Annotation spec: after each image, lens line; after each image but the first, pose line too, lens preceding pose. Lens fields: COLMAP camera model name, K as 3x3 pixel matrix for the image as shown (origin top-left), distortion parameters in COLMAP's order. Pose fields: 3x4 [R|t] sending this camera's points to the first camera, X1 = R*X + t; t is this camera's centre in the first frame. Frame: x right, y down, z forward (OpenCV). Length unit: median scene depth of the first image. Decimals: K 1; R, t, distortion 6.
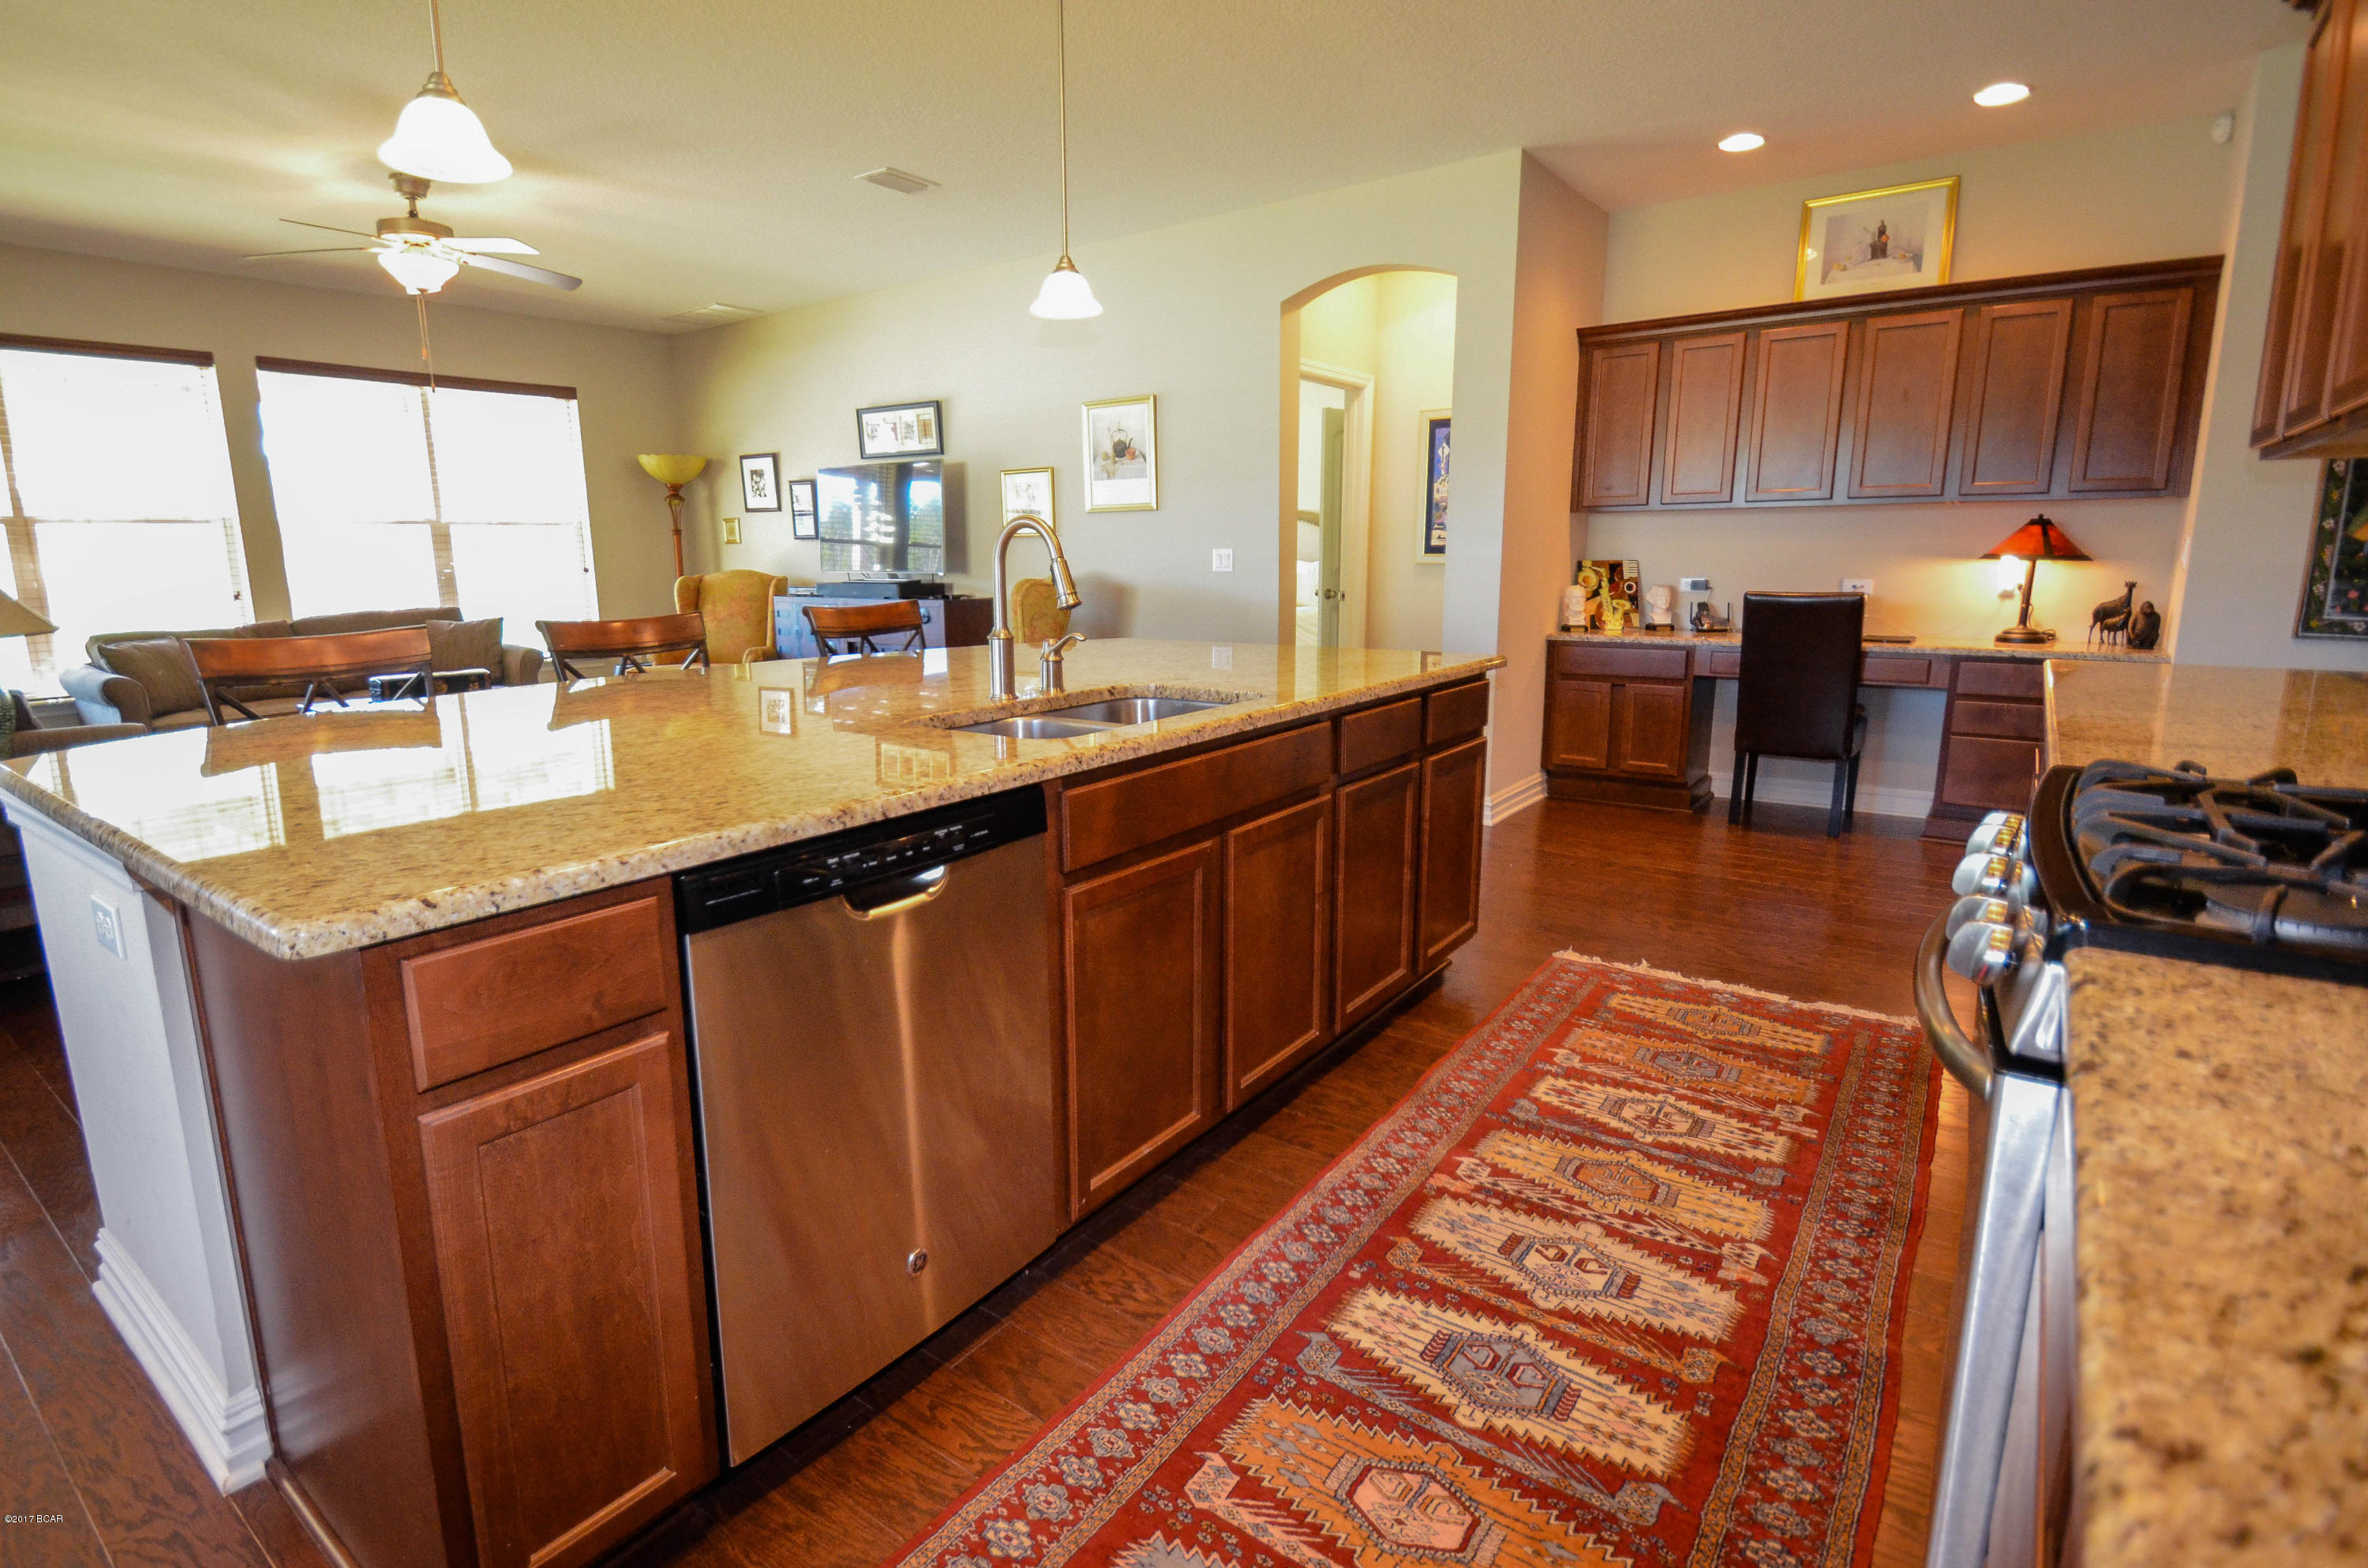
lens RADIAL K [[1146.2, 0, 1111.8], [0, 1146.2, 776.1], [0, 0, 1]] dist [0.010084, -0.012113]
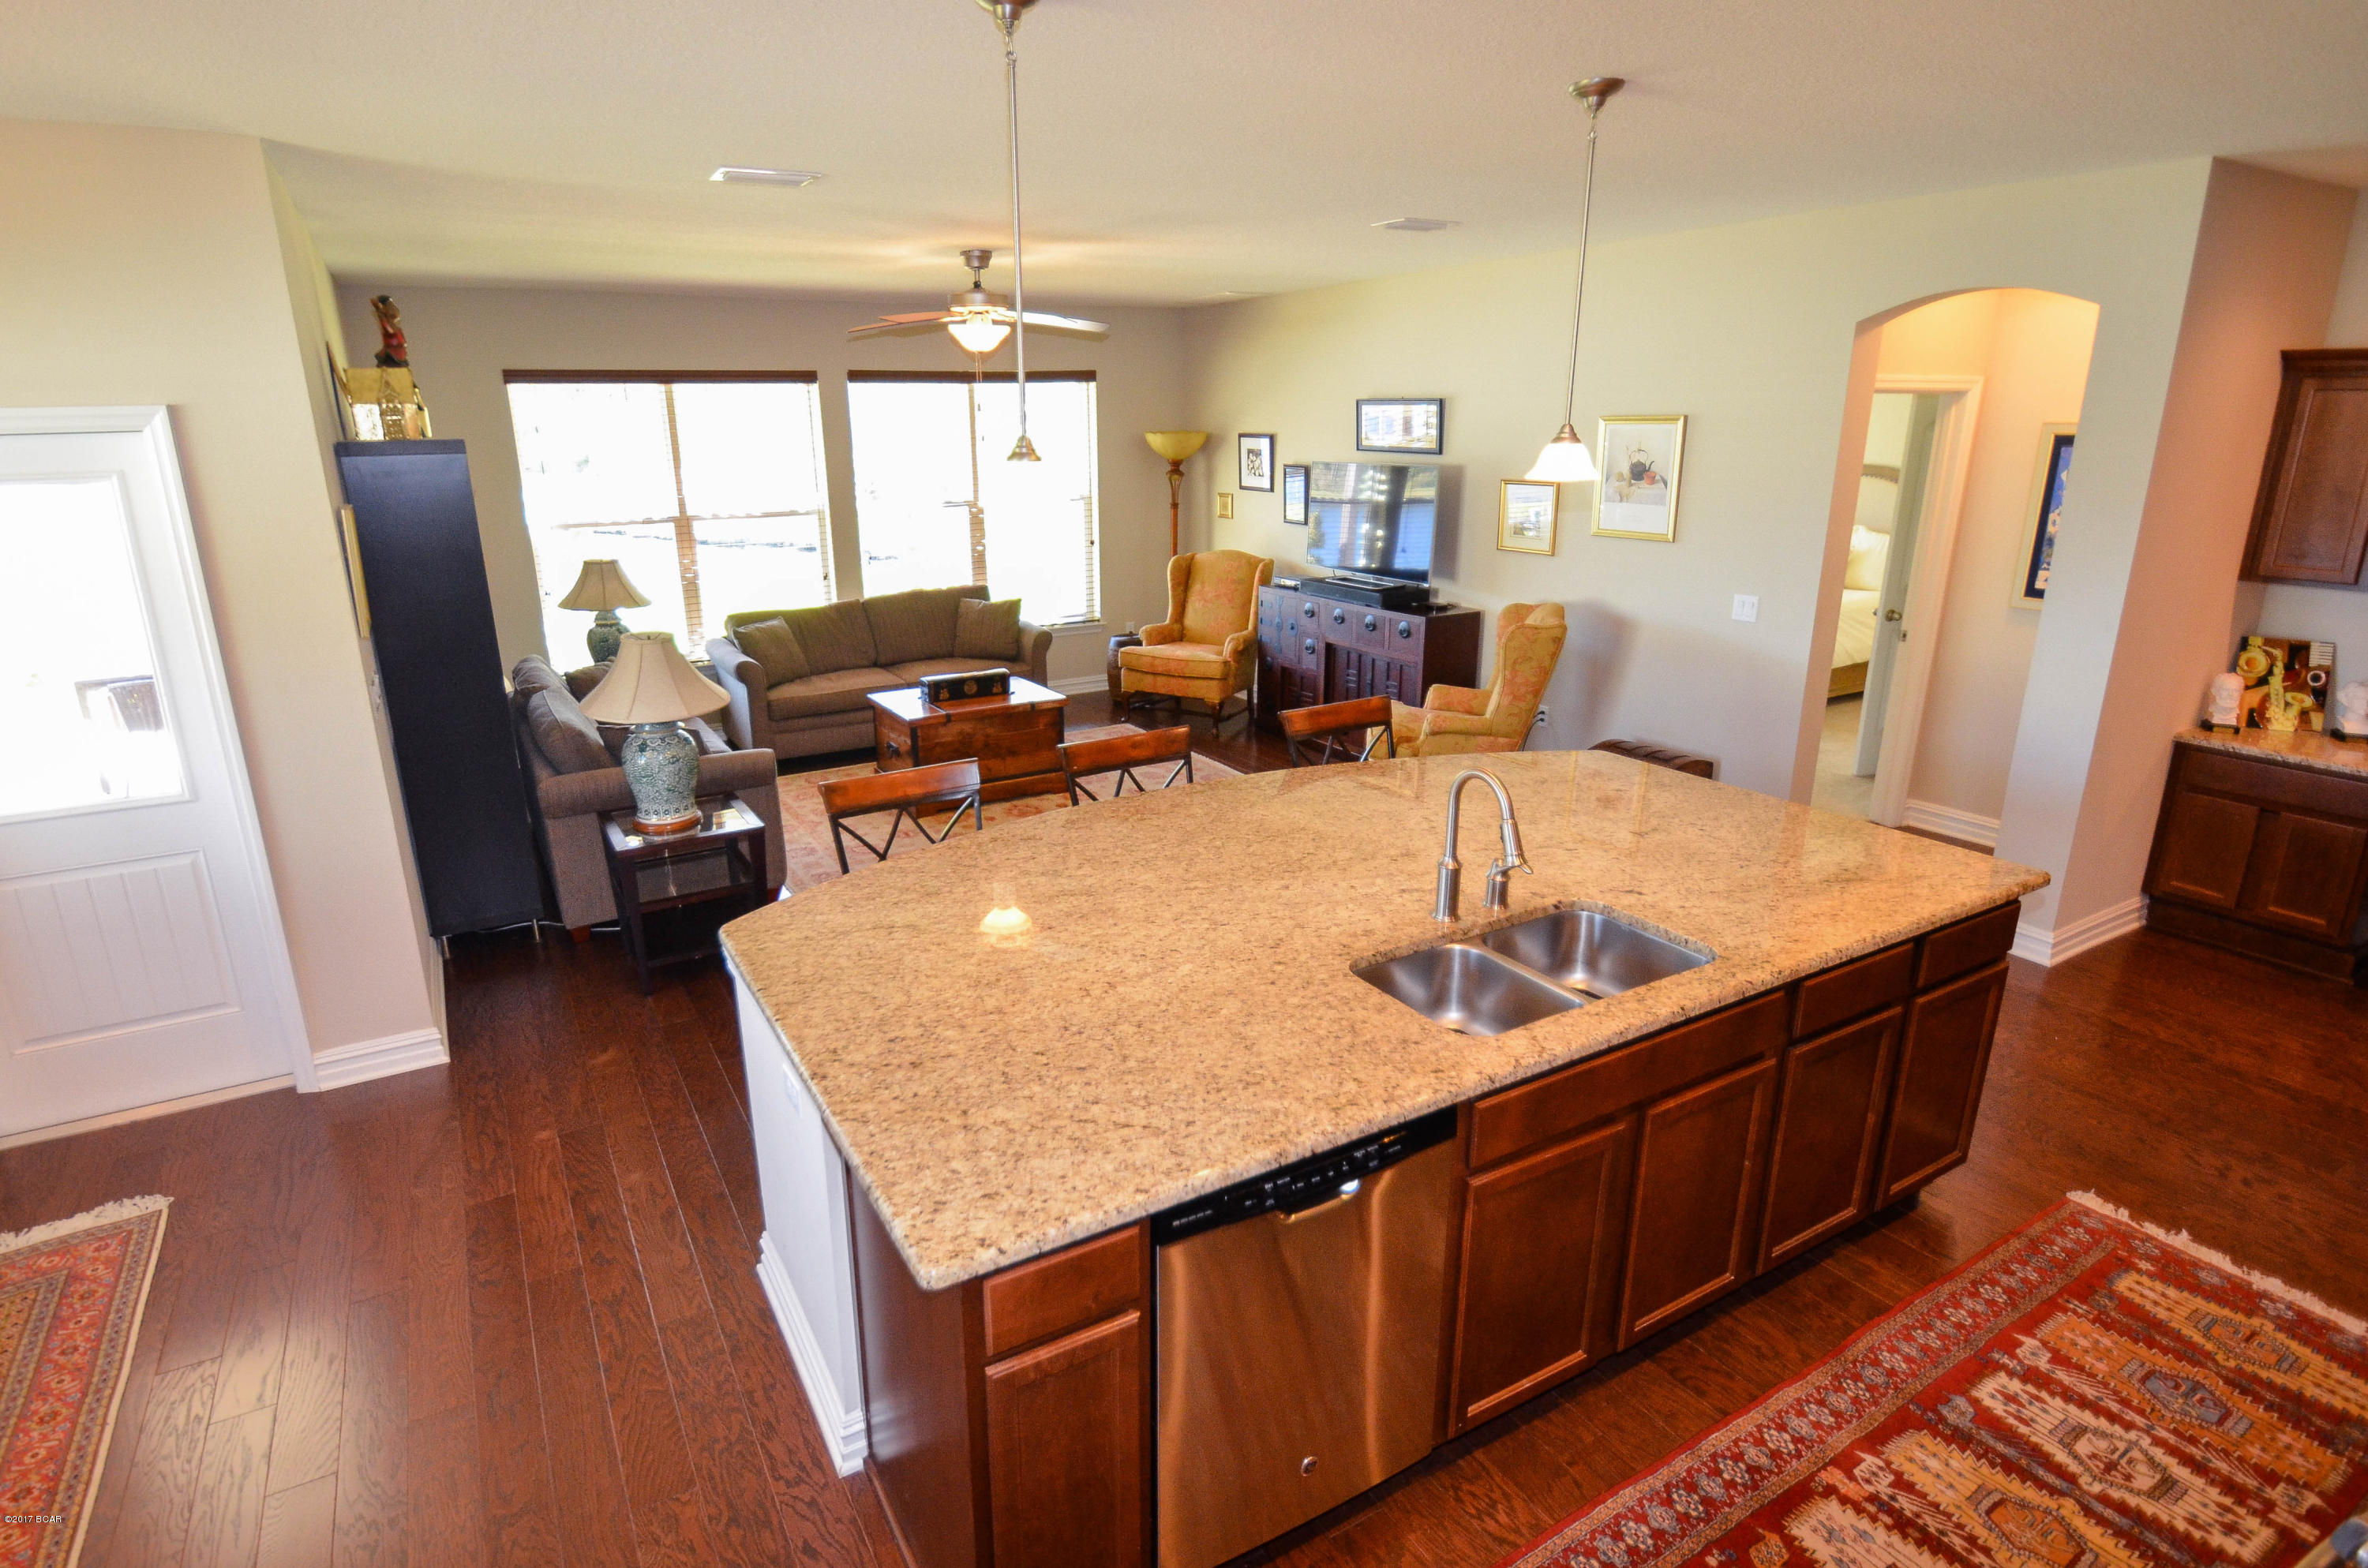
lens RADIAL K [[1213.9, 0, 1115.4], [0, 1213.9, 779.3], [0, 0, 1]] dist [0.003458, -0.014142]
pose [[0.920329, 0.109947, -0.375376, 0.030824], [-0.071859, 0.990873, 0.114045, -0.278737], [0.384489, -0.077985, 0.919830, -0.146762]]
